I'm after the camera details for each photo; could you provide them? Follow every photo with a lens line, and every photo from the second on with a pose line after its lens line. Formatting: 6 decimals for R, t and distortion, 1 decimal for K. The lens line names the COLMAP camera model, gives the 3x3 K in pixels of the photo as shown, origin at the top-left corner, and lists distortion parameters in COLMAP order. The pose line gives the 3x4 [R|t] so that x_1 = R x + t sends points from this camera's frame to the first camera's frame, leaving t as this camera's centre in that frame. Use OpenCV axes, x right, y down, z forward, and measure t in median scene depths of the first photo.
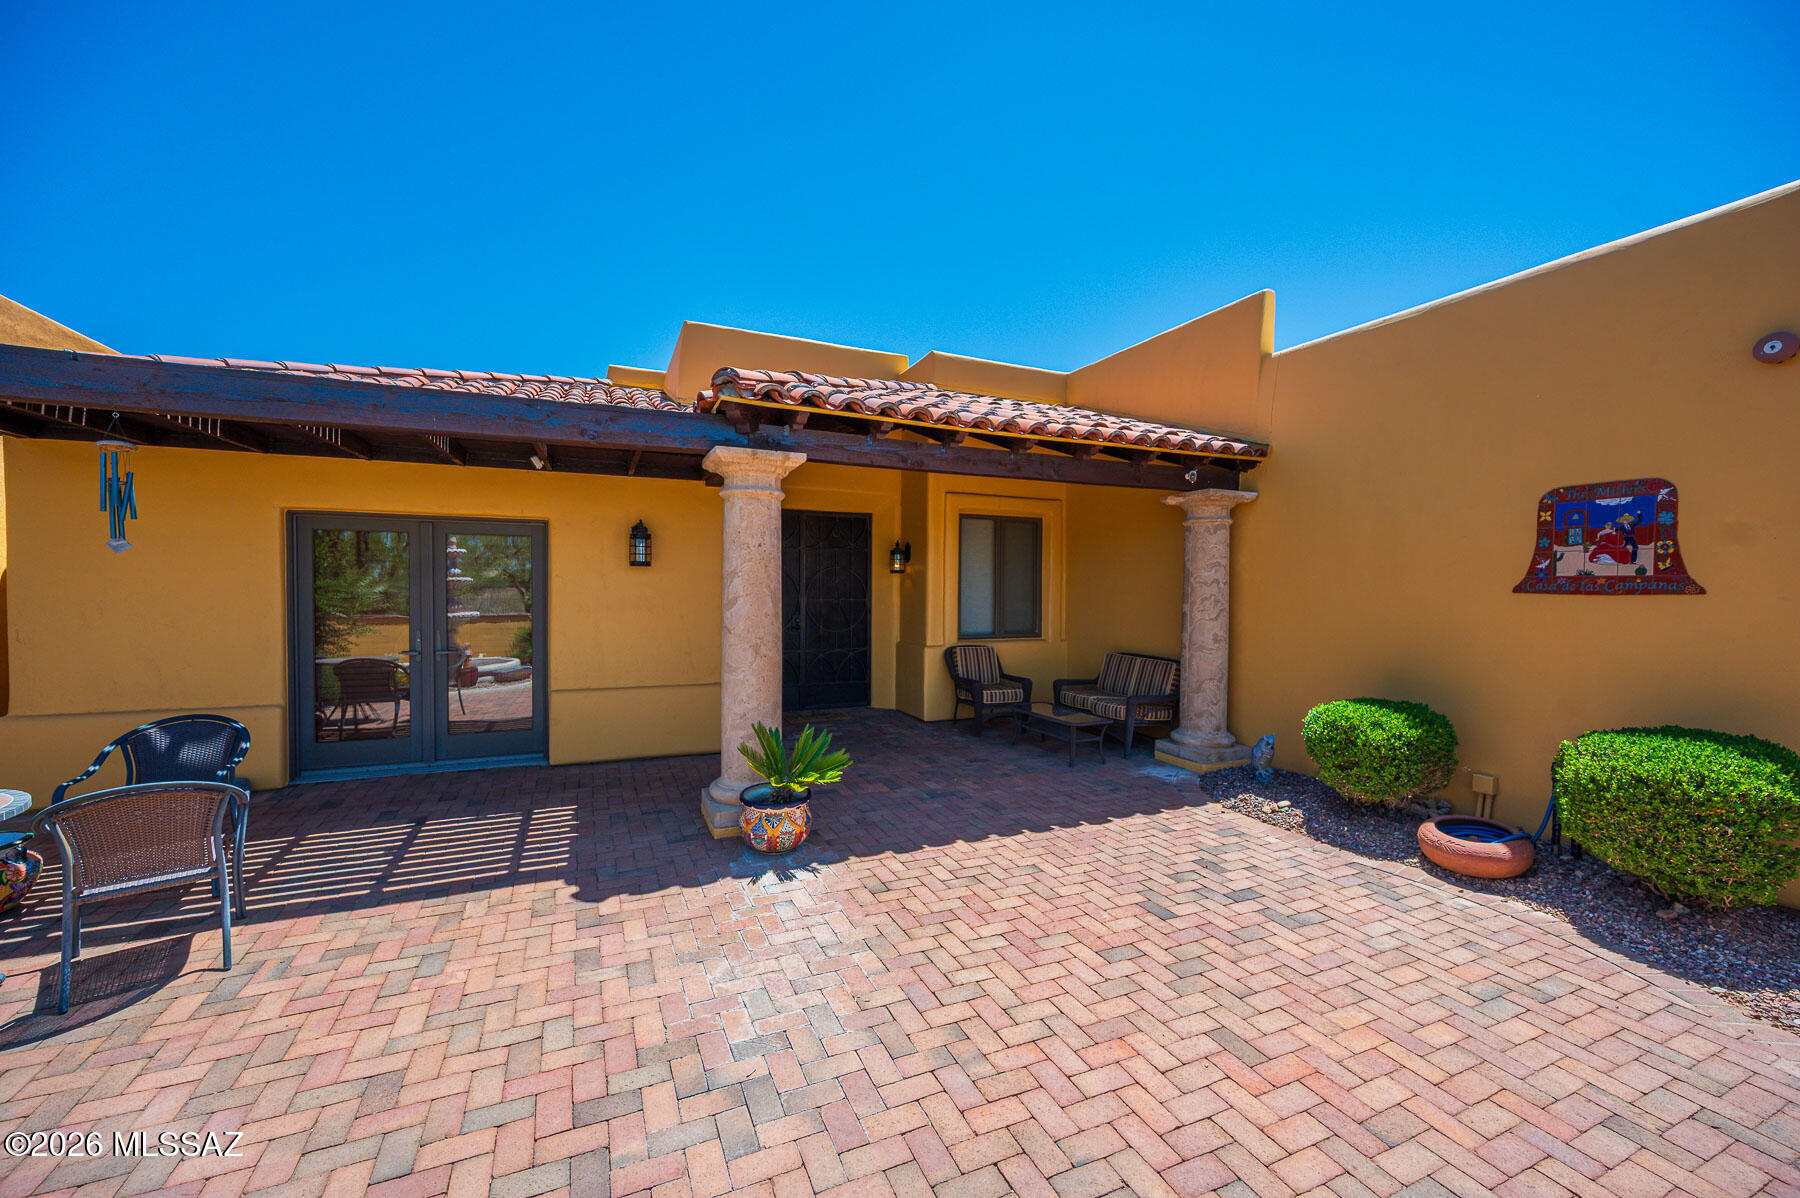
lens RADIAL K [[708.2, 0, 899.3], [0, 708.2, 591.4], [0, 0, 1]] dist [-0.002969, -0.000169]
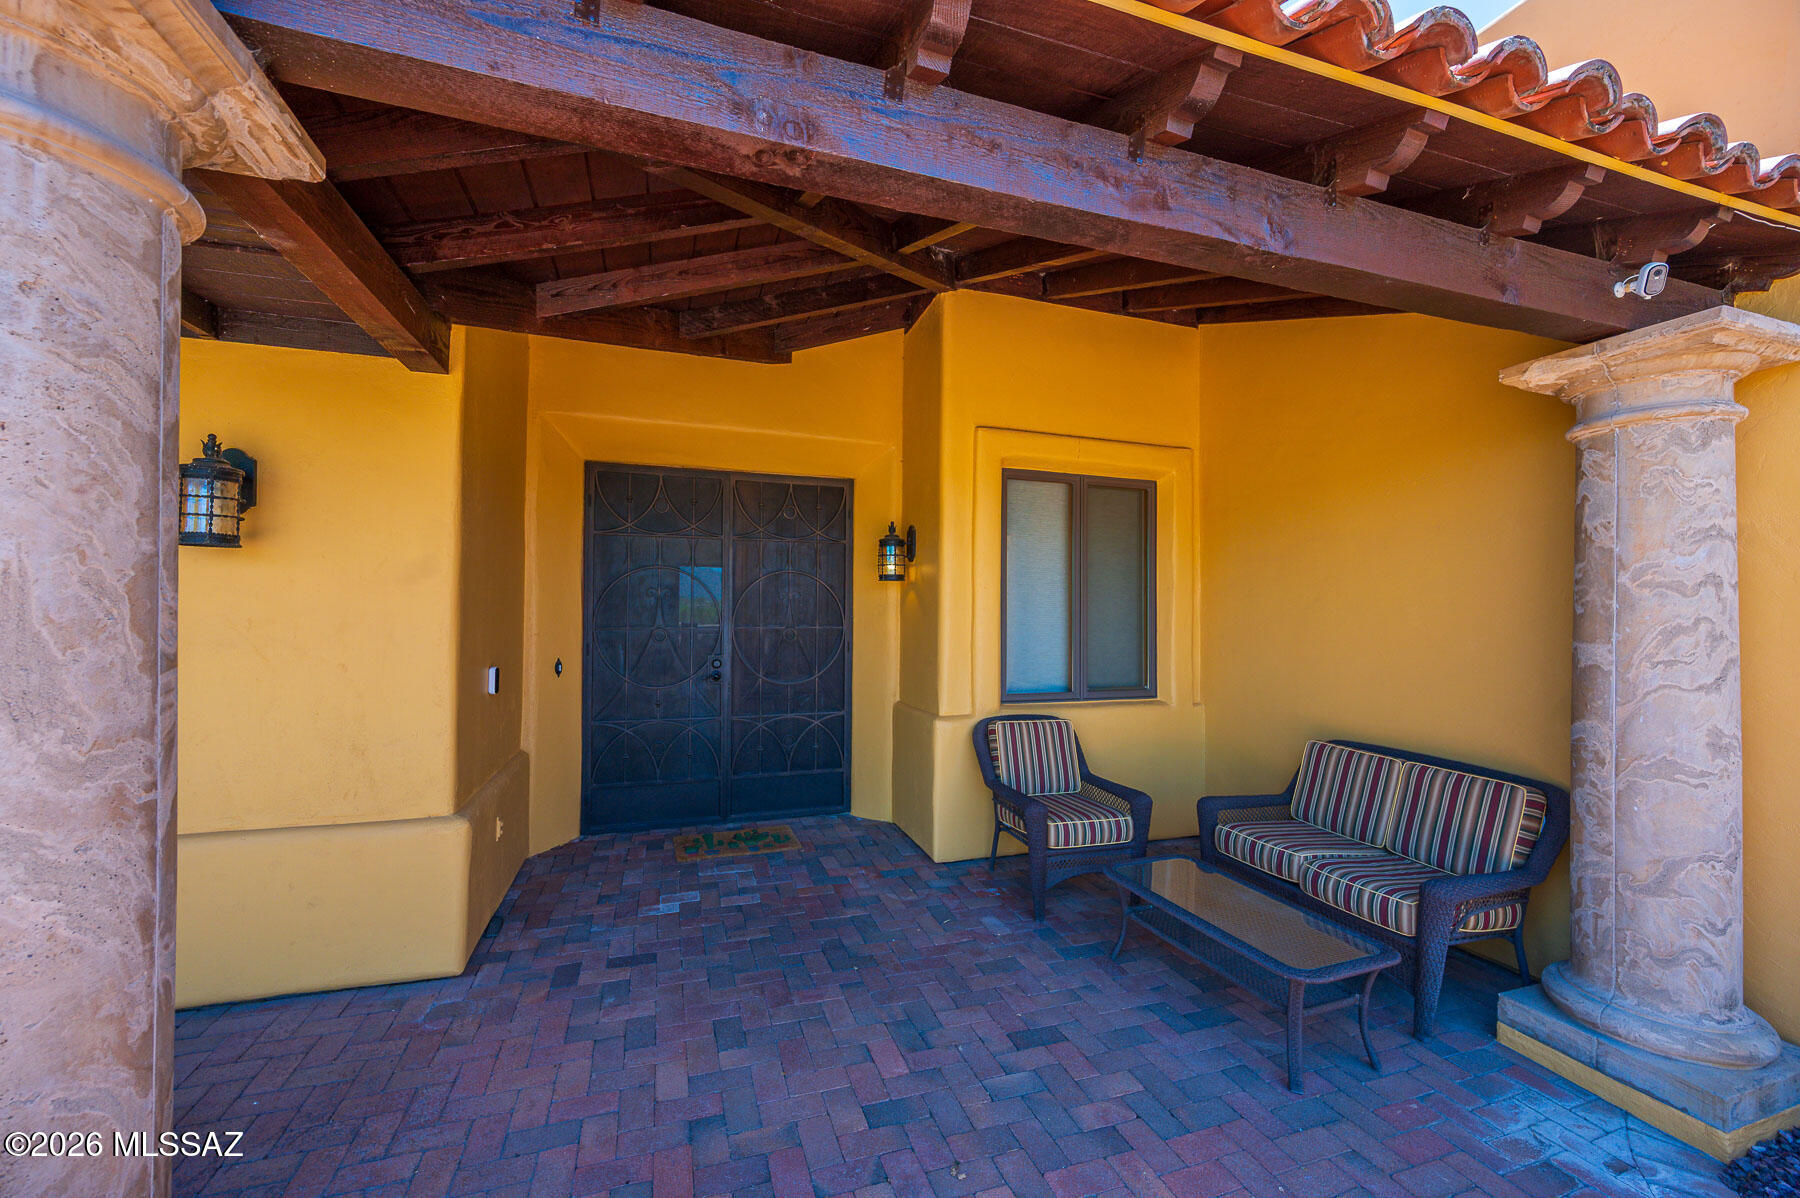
lens RADIAL K [[708.2, 0, 896.6], [0, 708.2, 592.8], [0, 0, 1]] dist [-0.002969, -0.000169]
pose [[0.995360, -0.001044, -0.096212, 0.057928], [-0.002338, 0.999383, -0.035039, 0.003824], [0.096190, 0.035102, 0.994744, 0.471441]]
